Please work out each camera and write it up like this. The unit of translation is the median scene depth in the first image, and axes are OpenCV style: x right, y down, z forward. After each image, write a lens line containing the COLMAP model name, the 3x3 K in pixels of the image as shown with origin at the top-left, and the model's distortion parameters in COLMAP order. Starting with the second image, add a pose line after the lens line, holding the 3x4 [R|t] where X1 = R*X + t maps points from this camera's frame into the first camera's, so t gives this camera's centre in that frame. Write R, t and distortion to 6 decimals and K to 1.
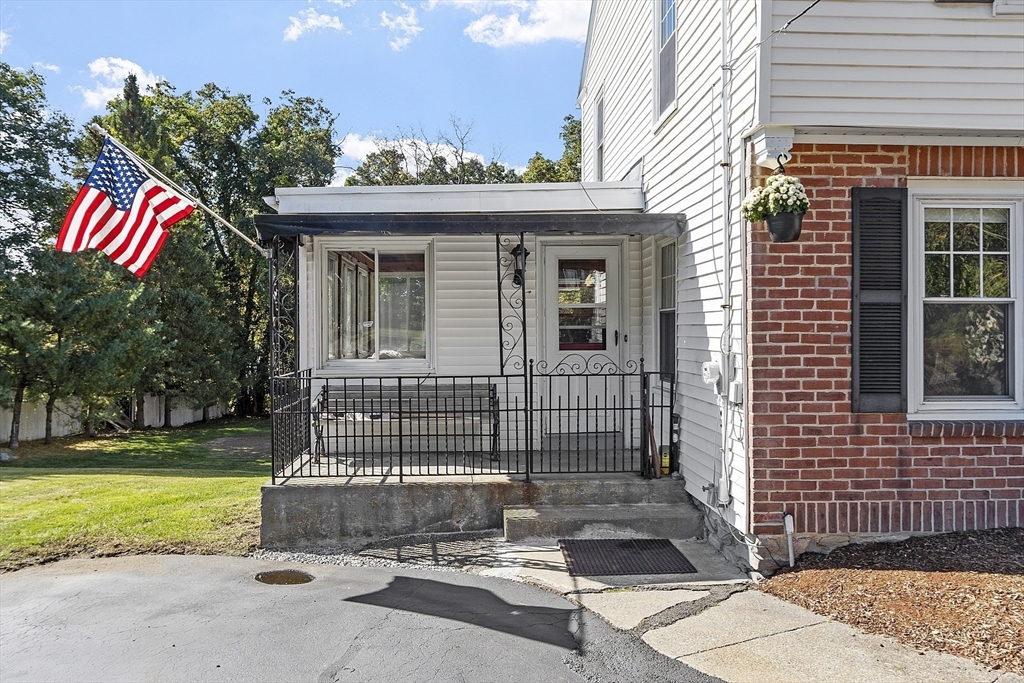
lens RADIAL K [[787.9, 0, 516.8], [0, 787.9, 337.8], [0, 0, 1]] dist [0.000958, 0.007491]
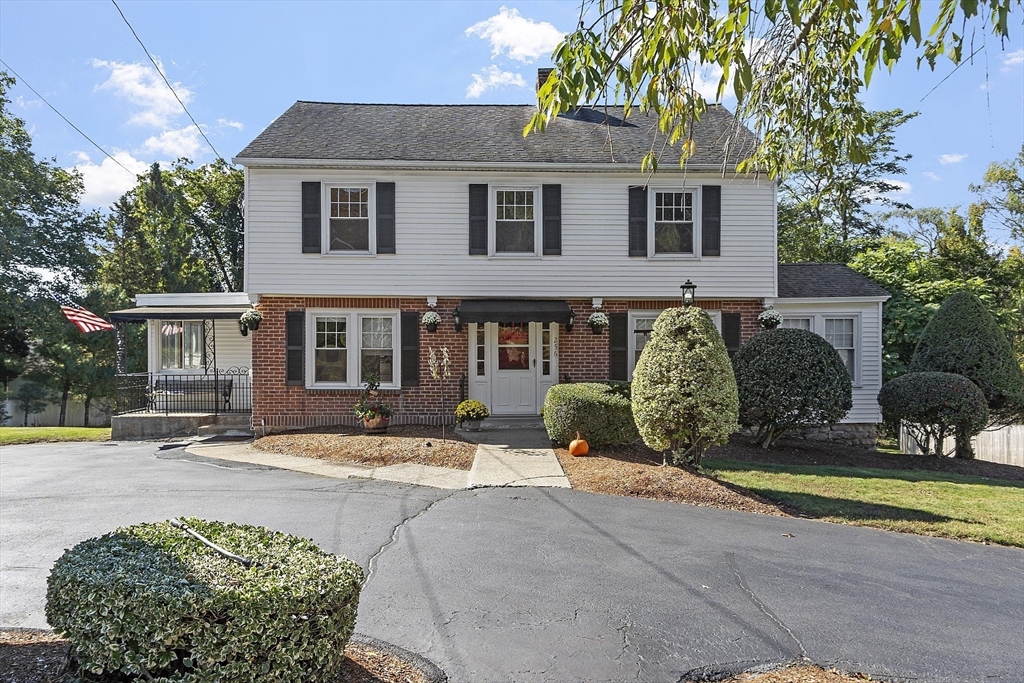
lens RADIAL K [[717.8, 0, 521.9], [0, 717.8, 358.9], [0, 0, 1]] dist [0.008892, -0.002920]
pose [[0.999639, 0.003777, -0.026619, 1.392743], [-0.003610, 0.999974, 0.006291, -0.029116], [0.026642, -0.006192, 0.999626, -1.709860]]
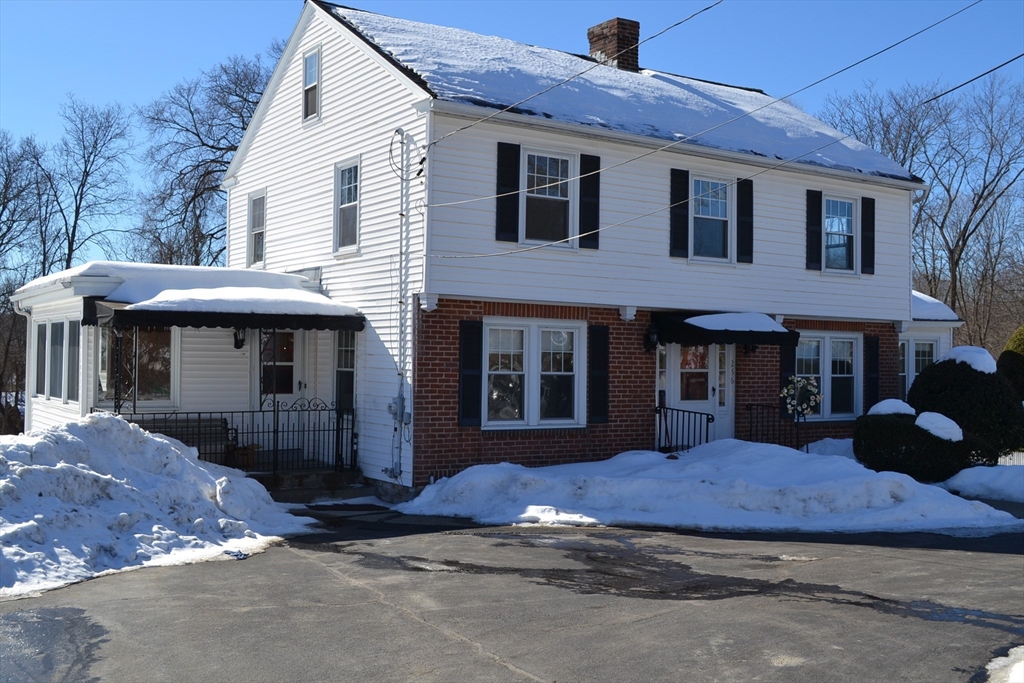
lens RADIAL K [[1132.6, 0, 514.6], [0, 1132.6, 346.0], [0, 0, 1]] dist [-0.074854, 0.000000]
pose [[0.852691, 0.019900, 0.522037, -1.025951], [-0.014487, 0.999791, -0.014450, -0.078841], [-0.522215, 0.004758, 0.852800, -1.652044]]
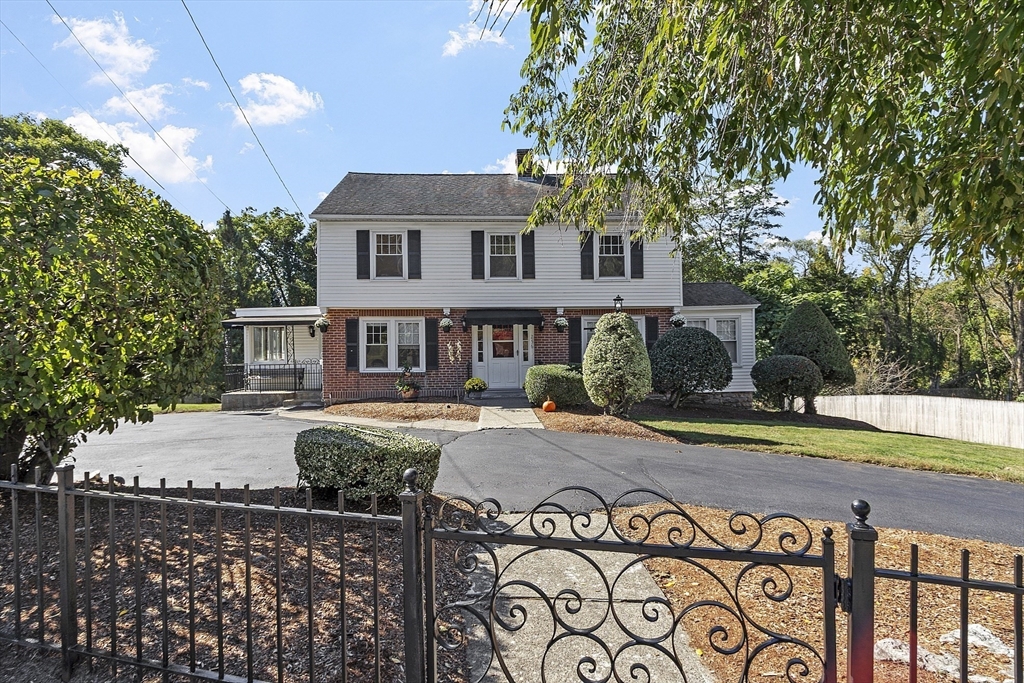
lens RADIAL K [[552.2, 0, 512.4], [0, 552.2, 343.8], [0, 0, 1]] dist [0.001172, 0.000348]
pose [[0.999910, -0.008306, -0.010527, 1.372277], [0.008147, 0.999854, -0.015034, -0.000191], [0.010651, 0.014947, 0.999832, -2.033915]]
